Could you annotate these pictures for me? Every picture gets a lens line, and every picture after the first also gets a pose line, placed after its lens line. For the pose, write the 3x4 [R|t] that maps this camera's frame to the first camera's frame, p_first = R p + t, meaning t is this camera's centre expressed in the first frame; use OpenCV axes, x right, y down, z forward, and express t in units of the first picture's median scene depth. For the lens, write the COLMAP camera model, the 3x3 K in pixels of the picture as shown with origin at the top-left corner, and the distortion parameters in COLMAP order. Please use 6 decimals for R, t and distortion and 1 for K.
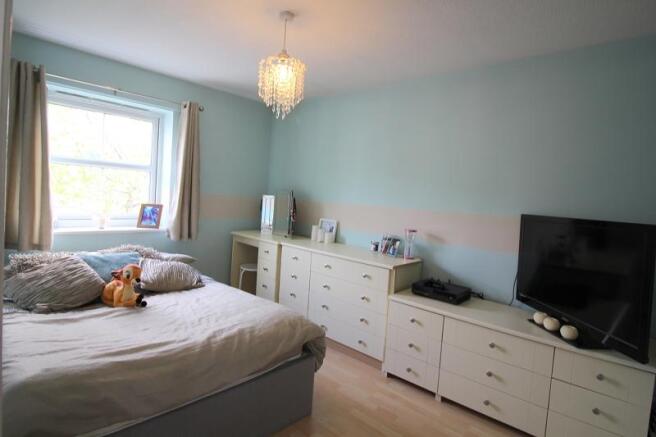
lens RADIAL K [[345.3, 0, 327.6], [0, 345.3, 209.7], [0, 0, 1]] dist [0.000771, -0.011784]
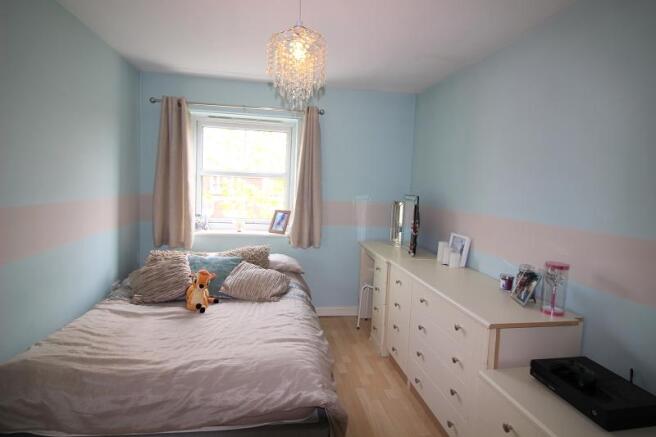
lens RADIAL K [[345.3, 0, 327.6], [0, 345.3, 209.7], [0, 0, 1]] dist [0.000771, -0.011784]
pose [[0.792964, 0.016349, -0.609050, 0.282583], [-0.020929, 0.999781, -0.000411, -0.025020], [0.608909, 0.013073, 0.793132, 0.297327]]
